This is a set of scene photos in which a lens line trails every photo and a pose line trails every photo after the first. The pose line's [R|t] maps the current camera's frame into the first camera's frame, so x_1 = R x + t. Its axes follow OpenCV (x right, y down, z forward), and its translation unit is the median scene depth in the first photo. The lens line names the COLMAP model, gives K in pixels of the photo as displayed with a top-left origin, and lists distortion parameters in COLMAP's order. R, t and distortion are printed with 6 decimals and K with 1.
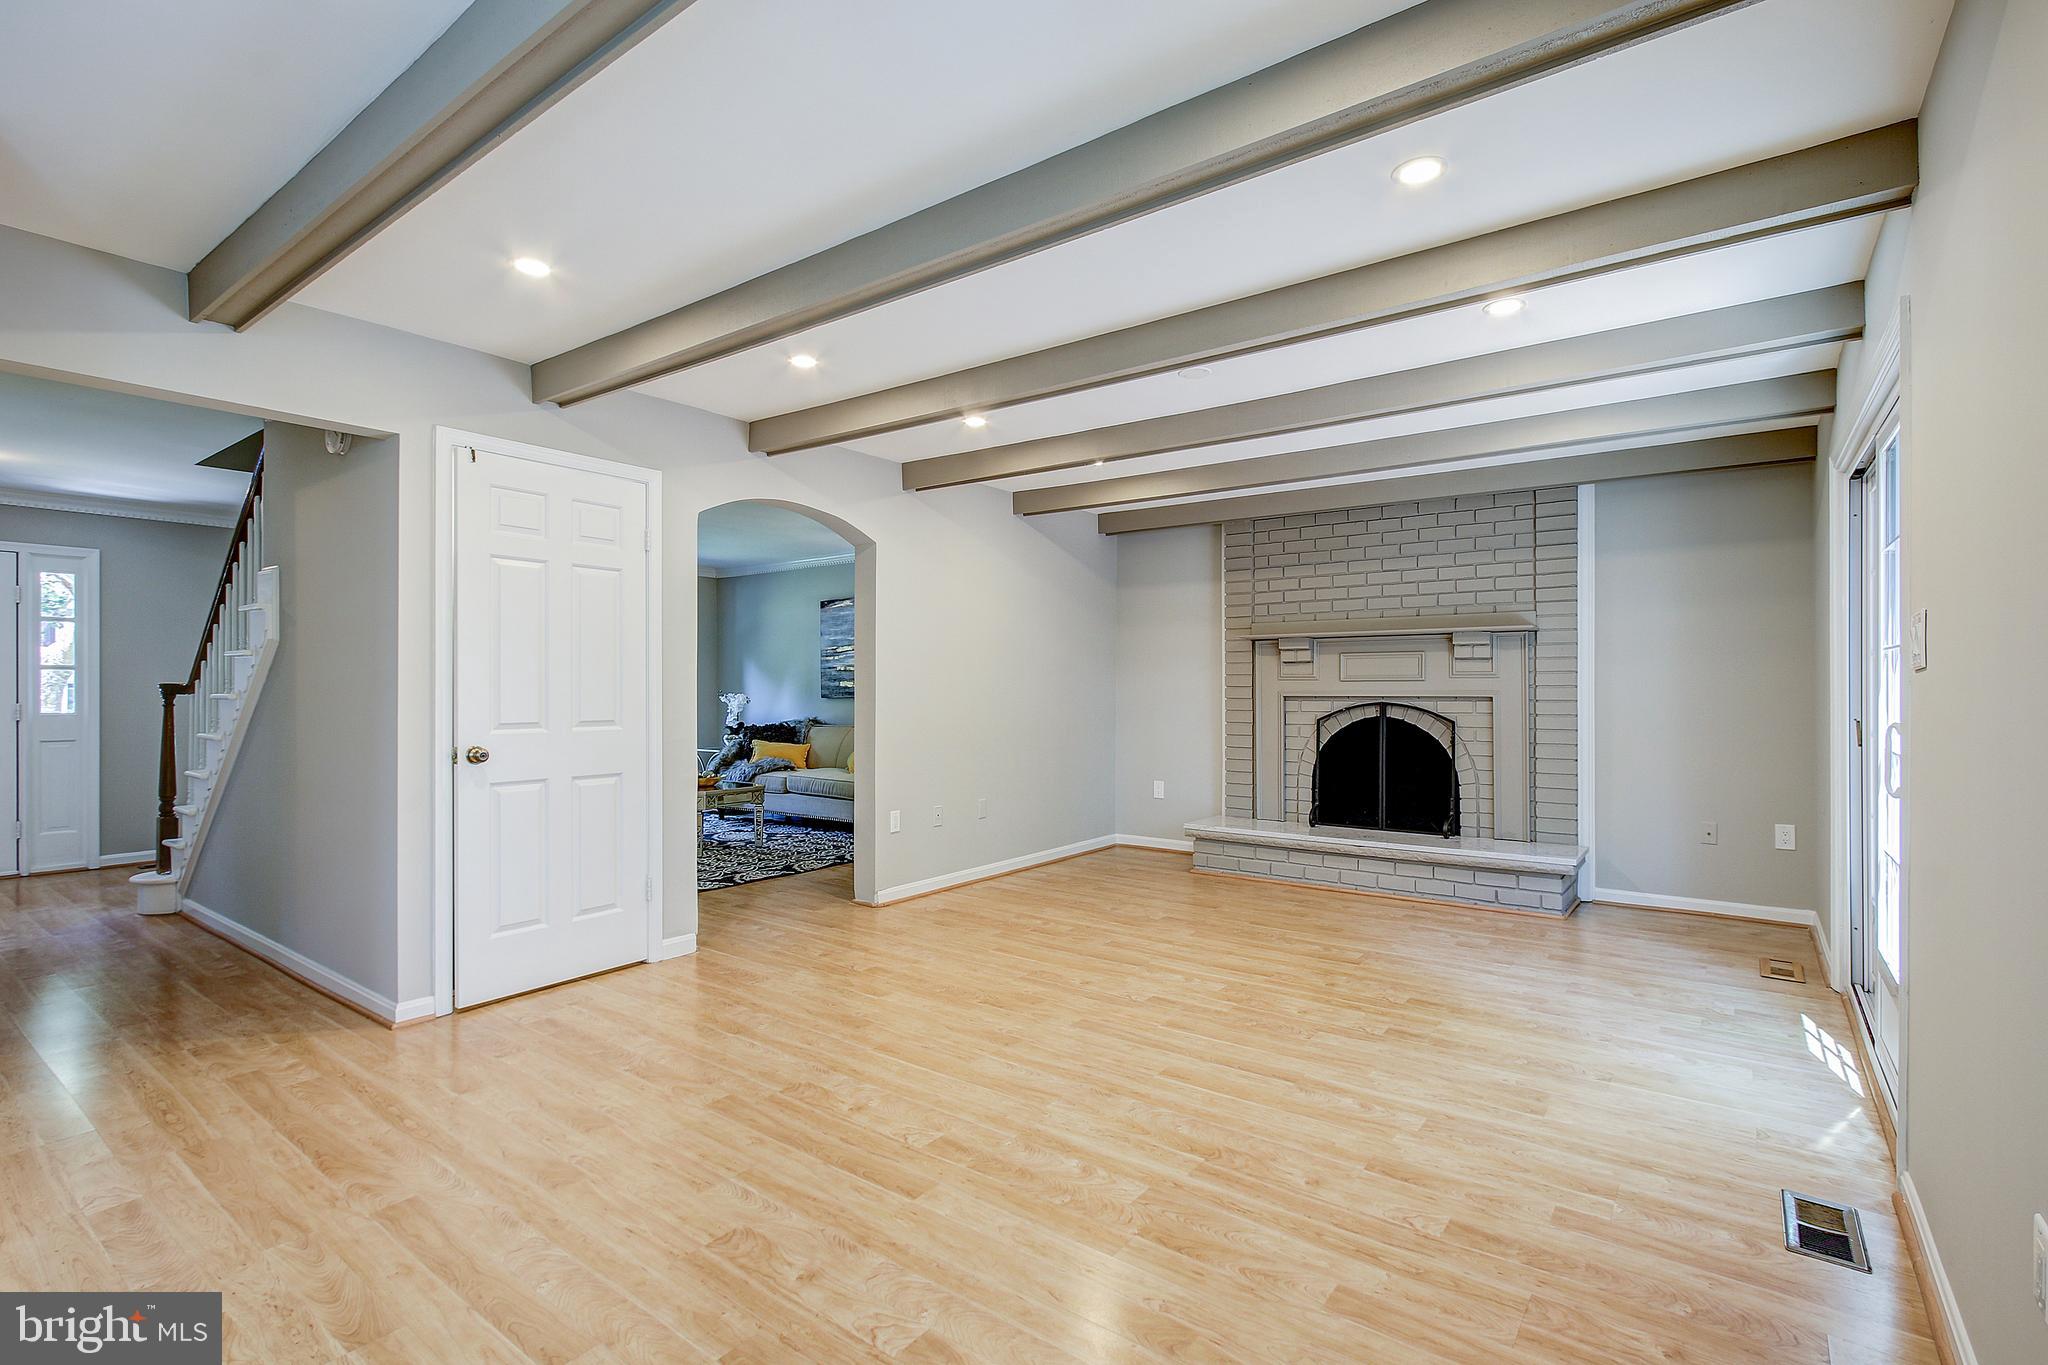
lens RADIAL K [[952.1, 0, 1032.4], [0, 952.1, 690.8], [0, 0, 1]] dist [-0.009887, 0.001109]
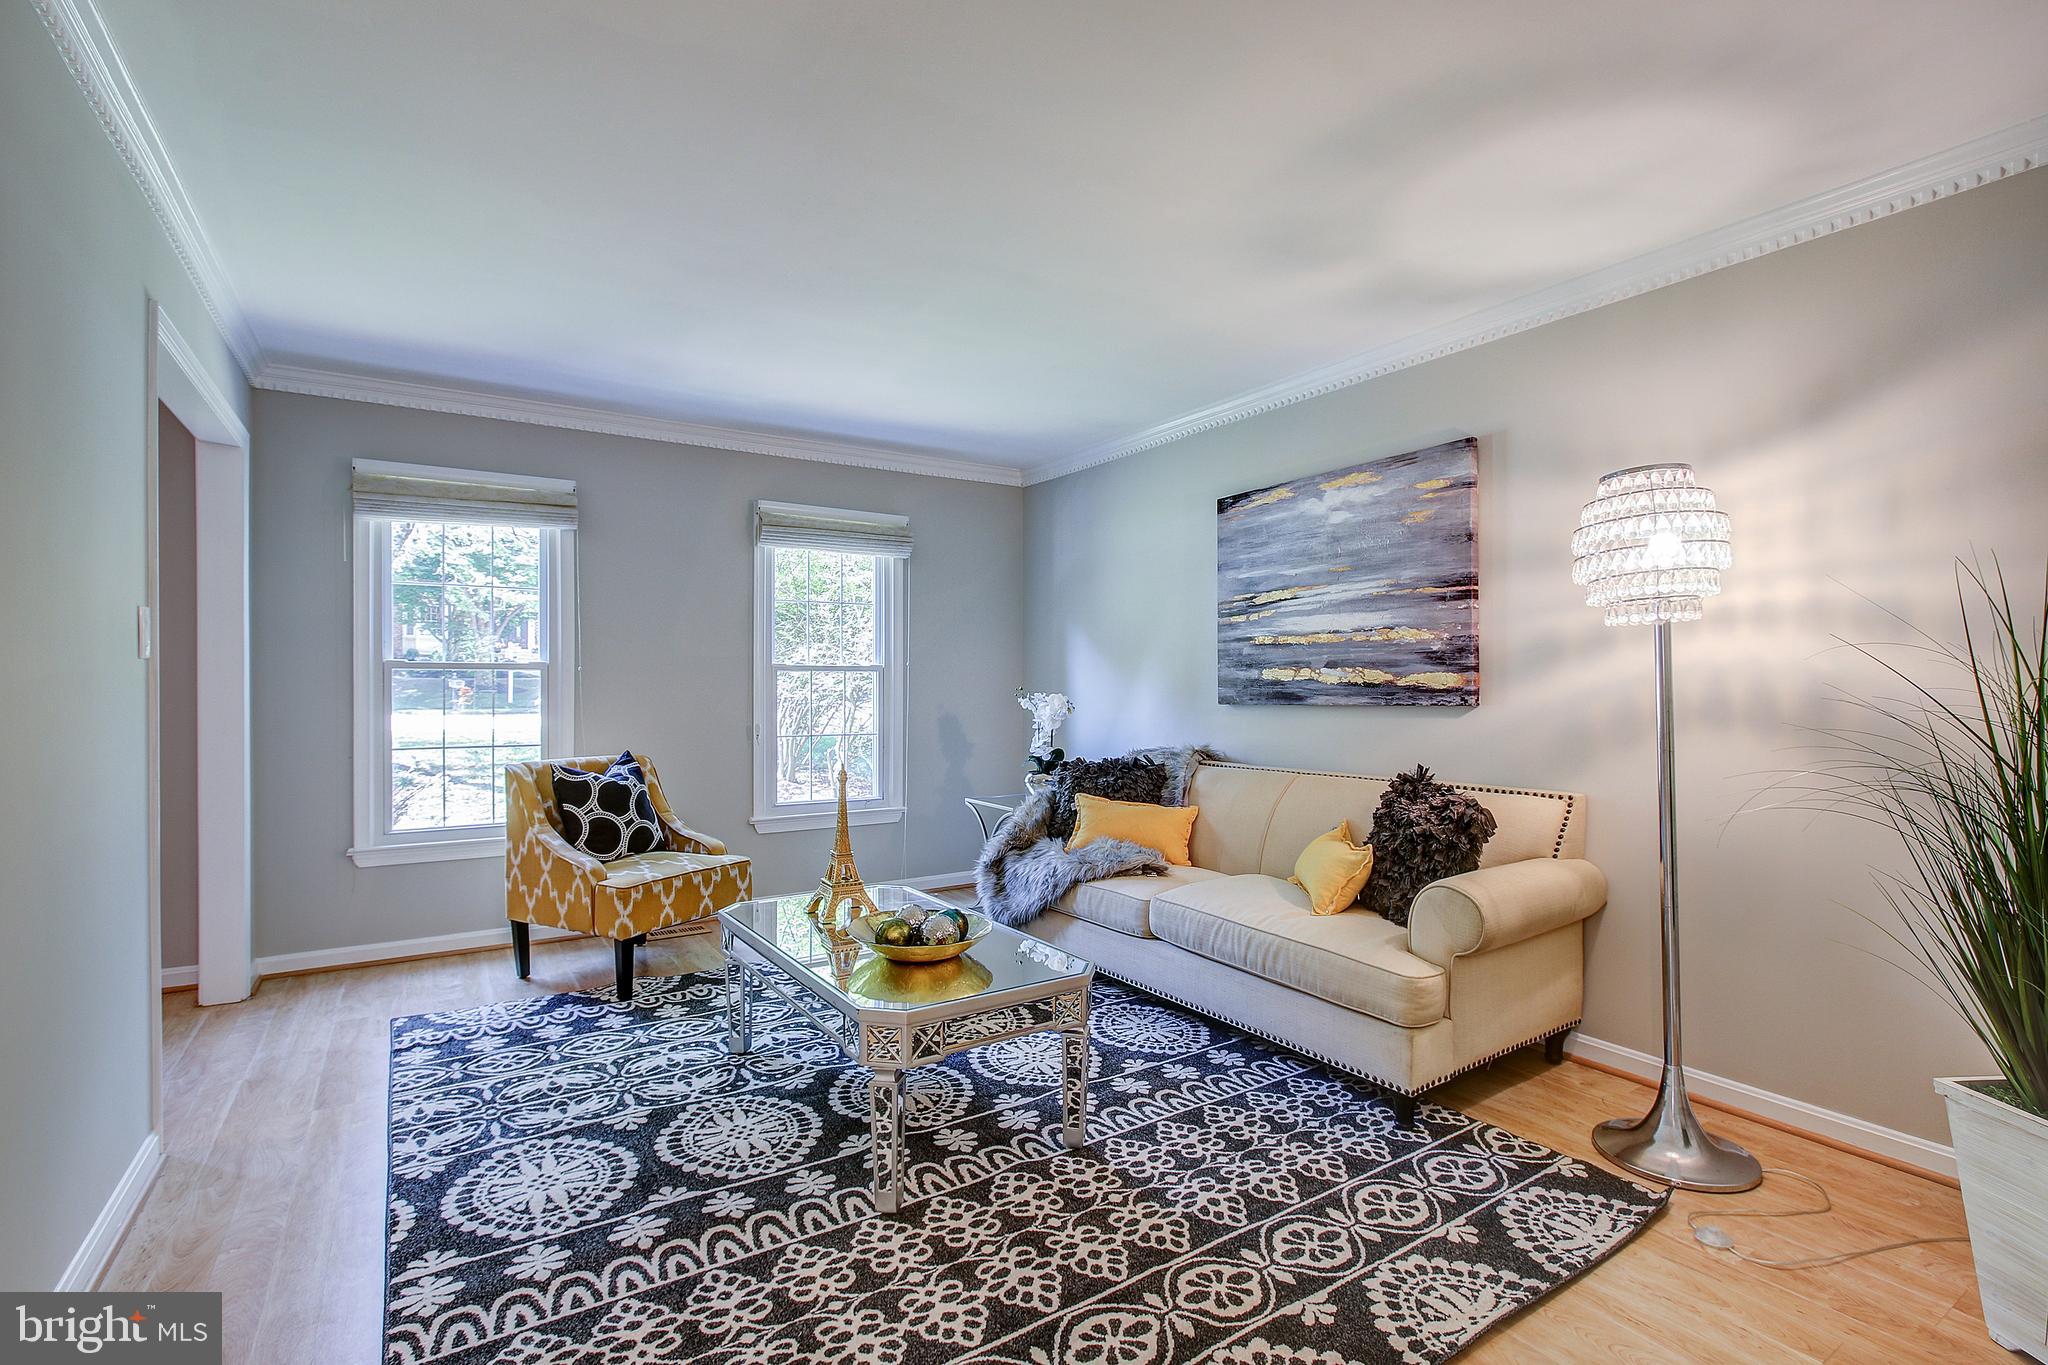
lens RADIAL K [[952.1, 0, 1034.3], [0, 952.1, 687.9], [0, 0, 1]] dist [-0.009887, 0.001109]
pose [[0.936223, 0.006357, -0.351348, -0.143762], [-0.002195, 0.999923, 0.012244, -0.006174], [0.351399, -0.010692, 0.936165, 0.535260]]
